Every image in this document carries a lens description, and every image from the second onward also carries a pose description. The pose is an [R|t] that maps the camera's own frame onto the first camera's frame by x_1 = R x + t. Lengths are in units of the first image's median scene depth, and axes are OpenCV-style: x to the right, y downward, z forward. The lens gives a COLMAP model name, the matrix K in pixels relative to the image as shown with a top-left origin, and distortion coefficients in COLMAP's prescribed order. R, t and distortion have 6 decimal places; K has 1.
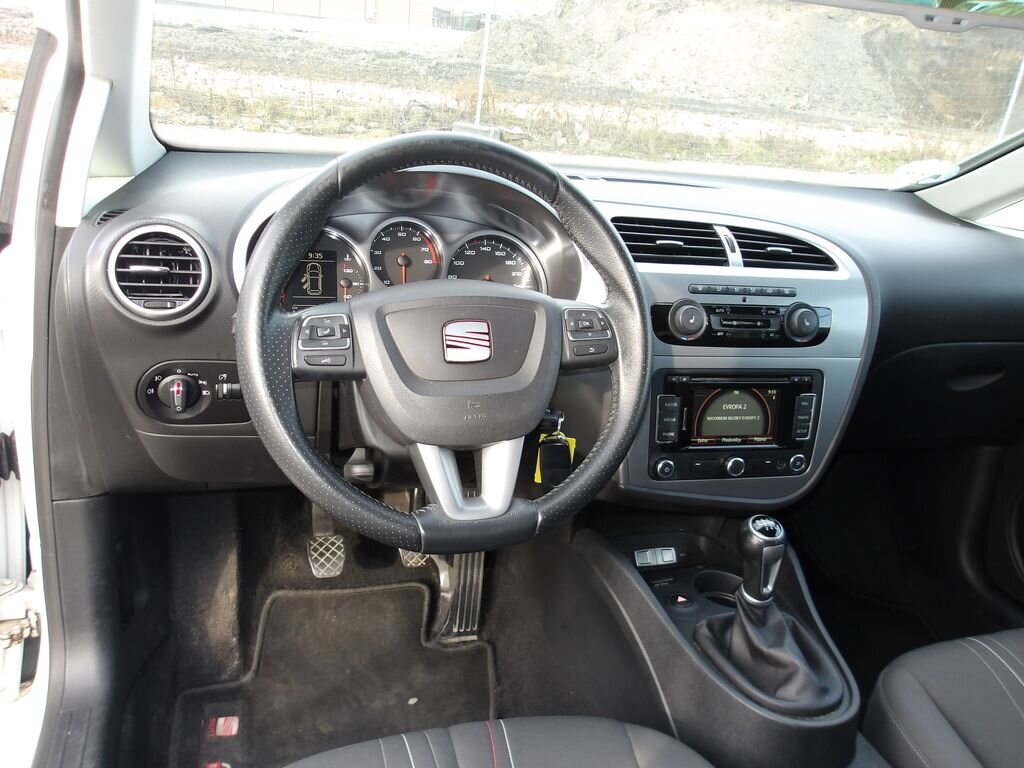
lens RADIAL K [[845.5, 0, 497.2], [0, 845.5, 385.8], [0, 0, 1]] dist [0.035879, -0.000559]
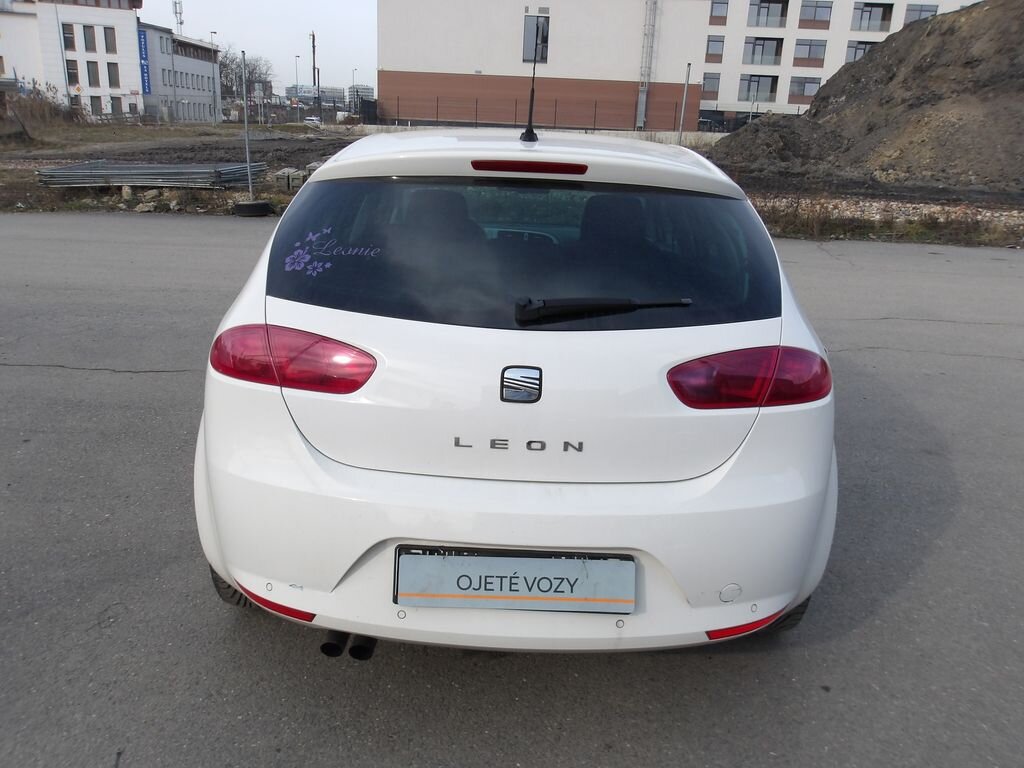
lens RADIAL K [[861.3, 0, 508.9], [0, 861.3, 386.9], [0, 0, 1]] dist [0.007040, 0.013454]
pose [[0.953396, 0.025930, -0.300604, 1.478477], [-0.059037, 0.993074, -0.101580, 0.913530], [0.295888, 0.114592, 0.948324, -2.652568]]
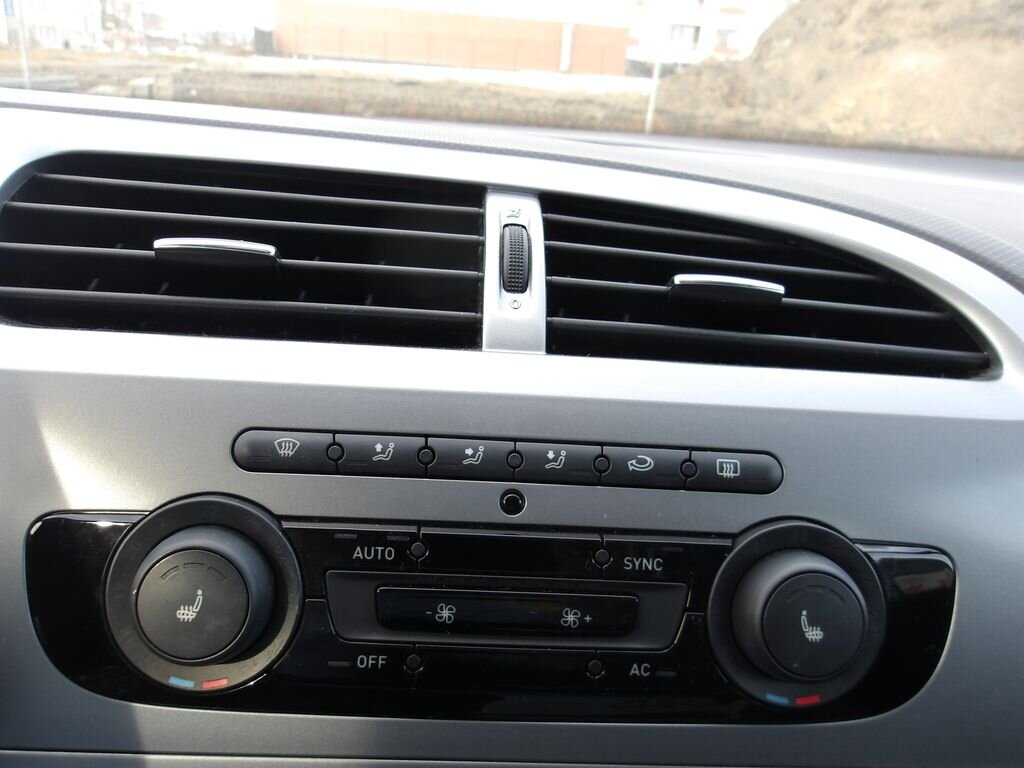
lens RADIAL K [[856.0, 0, 513.3], [0, 856.0, 385.8], [0, 0, 1]] dist [0.002007, 0.015982]
pose [[0.979541, 0.037805, -0.197662, 0.373747], [-0.049330, 0.997337, -0.053711, -0.133776], [0.195105, 0.062362, 0.978798, 0.872118]]
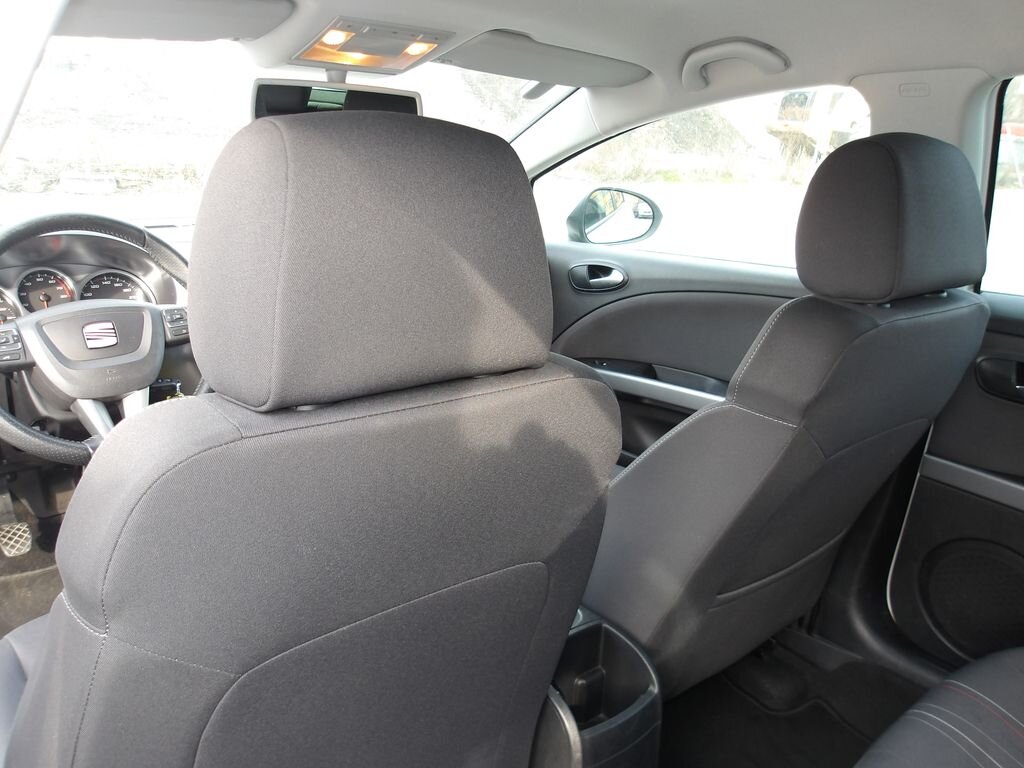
lens RADIAL K [[863.4, 0, 496.9], [0, 863.4, 380.8], [0, 0, 1]] dist [0.013668, 0.009130]
pose [[0.915979, -0.165289, 0.365599, 0.023035], [0.180956, 0.983452, -0.008746, 0.108929], [-0.358104, 0.074169, 0.930731, -0.480420]]
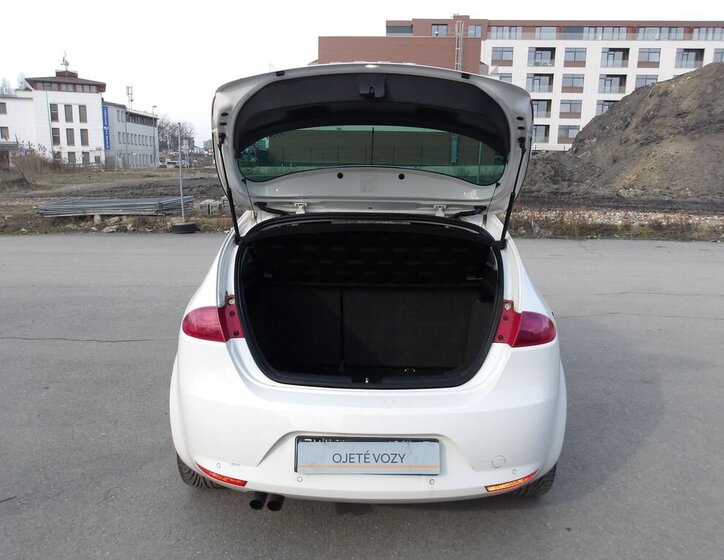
lens RADIAL K [[628.0, 0, 360.6], [0, 628.0, 280.2], [0, 0, 1]] dist [0.006277, 0.006442]
pose [[0.951055, -0.031476, -0.307414, 1.617878], [-0.035500, 0.977084, -0.209871, 0.988598], [0.306976, 0.210512, 0.928144, -3.031962]]
